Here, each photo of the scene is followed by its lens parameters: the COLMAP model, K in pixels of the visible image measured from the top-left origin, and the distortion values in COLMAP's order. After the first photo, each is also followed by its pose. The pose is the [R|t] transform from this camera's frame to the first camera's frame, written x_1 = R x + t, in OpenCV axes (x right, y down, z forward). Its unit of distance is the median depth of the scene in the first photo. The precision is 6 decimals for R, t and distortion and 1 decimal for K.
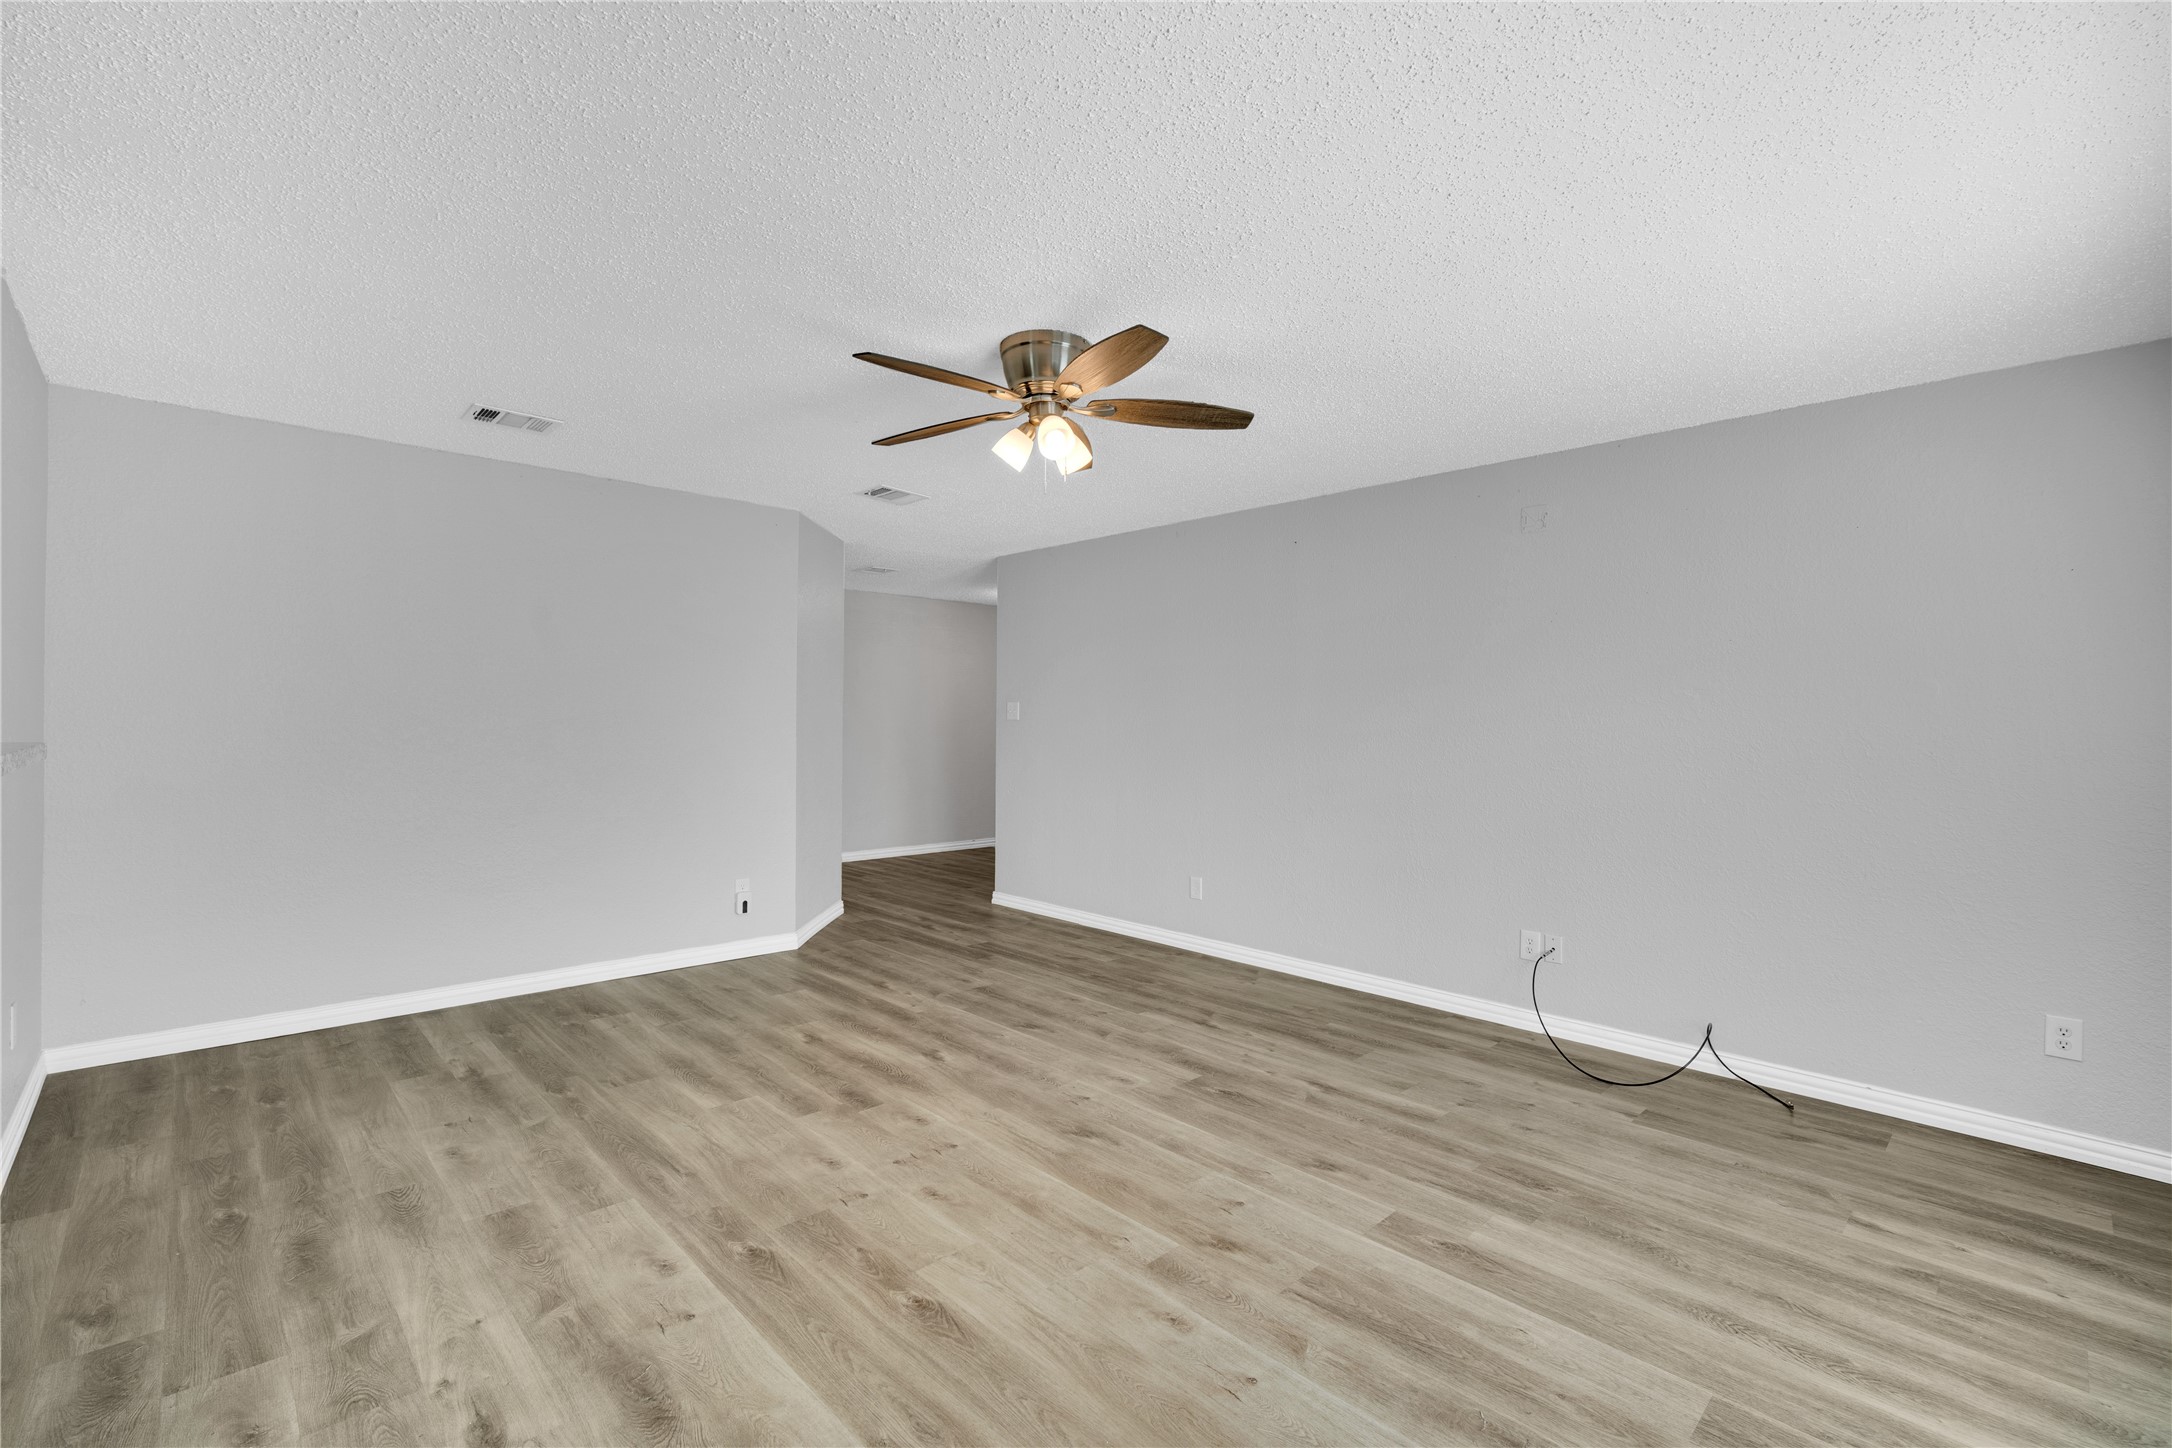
lens RADIAL K [[945.9, 0, 1082.7], [0, 945.9, 731.0], [0, 0, 1]] dist [-0.014437, 0.004918]
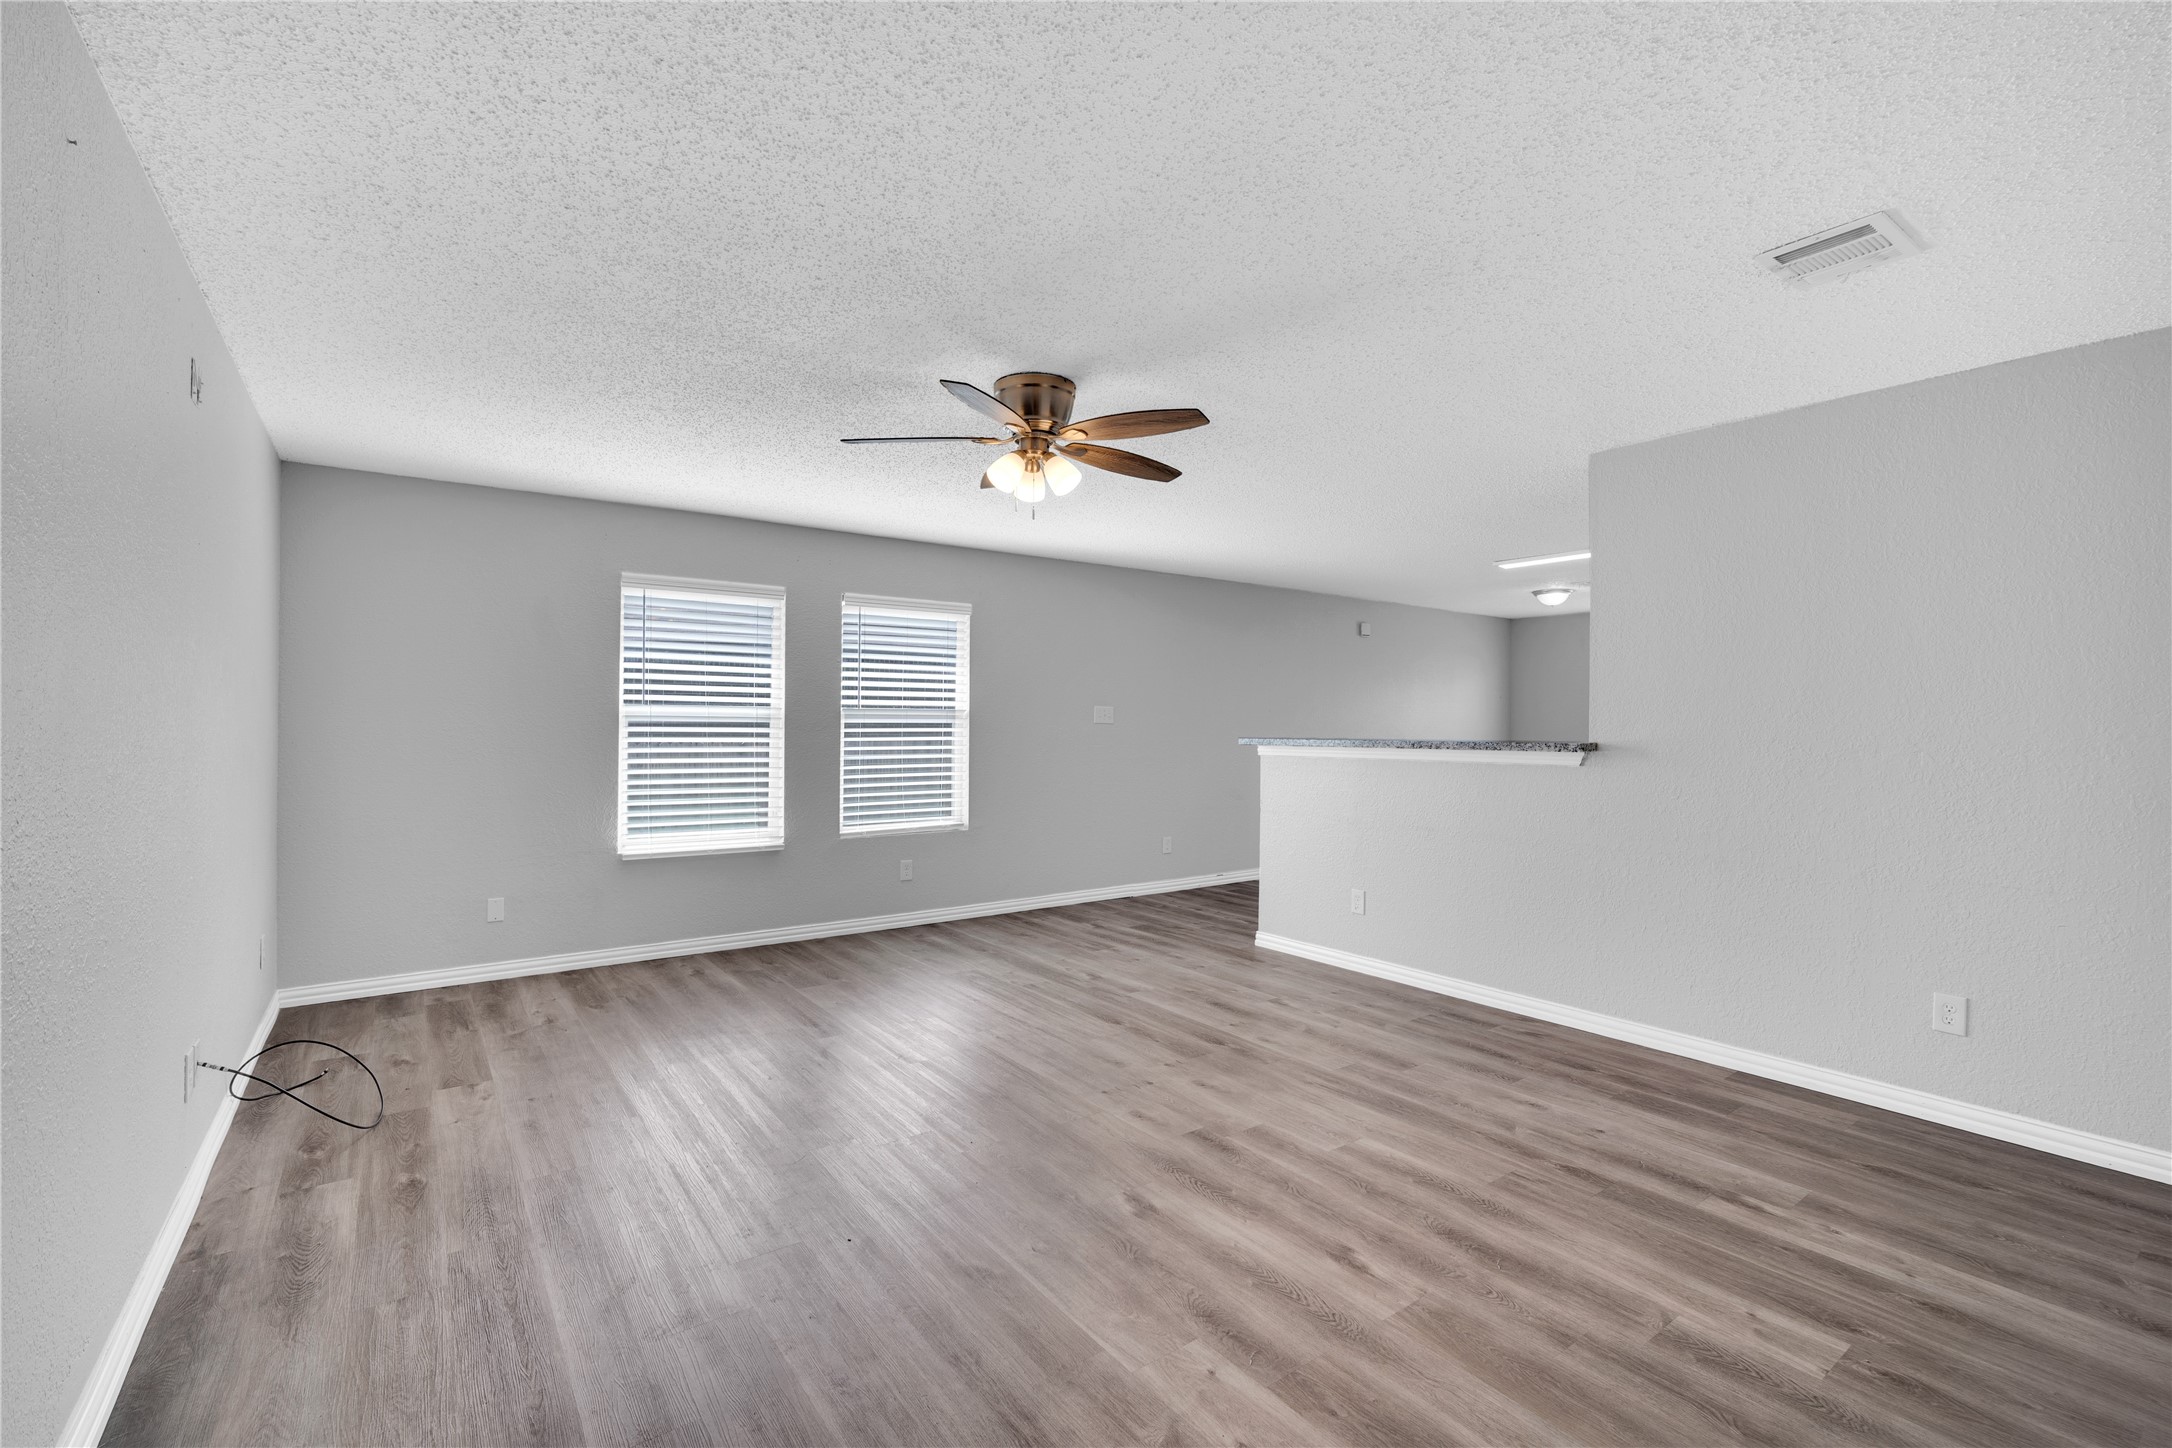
lens RADIAL K [[945.9, 0, 1083.4], [0, 945.9, 721.6], [0, 0, 1]] dist [-0.014437, 0.004918]
pose [[-0.990820, -0.017835, 0.134010, -0.216431], [-0.016244, 0.999784, 0.012961, -0.024273], [-0.134212, 0.010665, -0.990895, 1.804627]]
